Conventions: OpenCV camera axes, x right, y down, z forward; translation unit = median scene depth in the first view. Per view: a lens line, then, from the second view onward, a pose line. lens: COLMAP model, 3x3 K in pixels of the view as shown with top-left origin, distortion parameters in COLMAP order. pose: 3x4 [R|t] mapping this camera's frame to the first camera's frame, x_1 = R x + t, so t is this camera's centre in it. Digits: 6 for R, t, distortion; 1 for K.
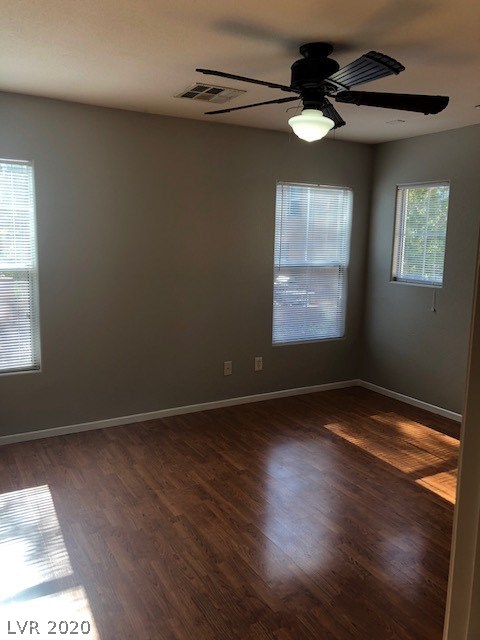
lens RADIAL K [[517.5, 0, 240.2], [0, 517.5, 317.2], [0, 0, 1]] dist [0.025611, -0.005790]
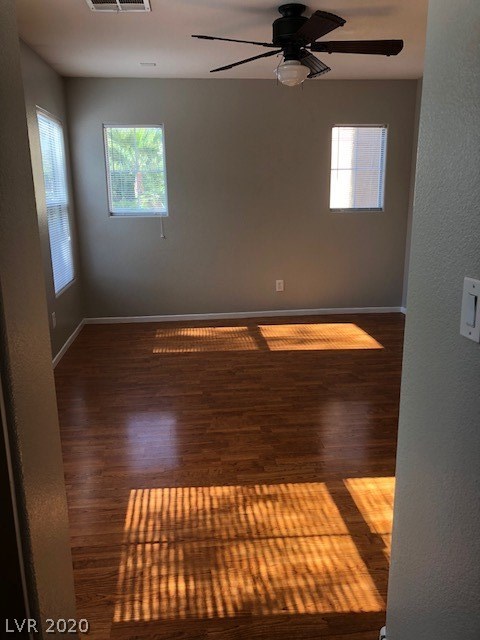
lens RADIAL K [[517.5, 0, 239.4], [0, 517.5, 322.2], [0, 0, 1]] dist [0.025611, -0.005790]
pose [[0.385656, -0.251034, 0.887835, -0.772951], [0.154291, 0.966271, 0.206191, -0.048628], [-0.909650, 0.057467, 0.411380, 0.425773]]
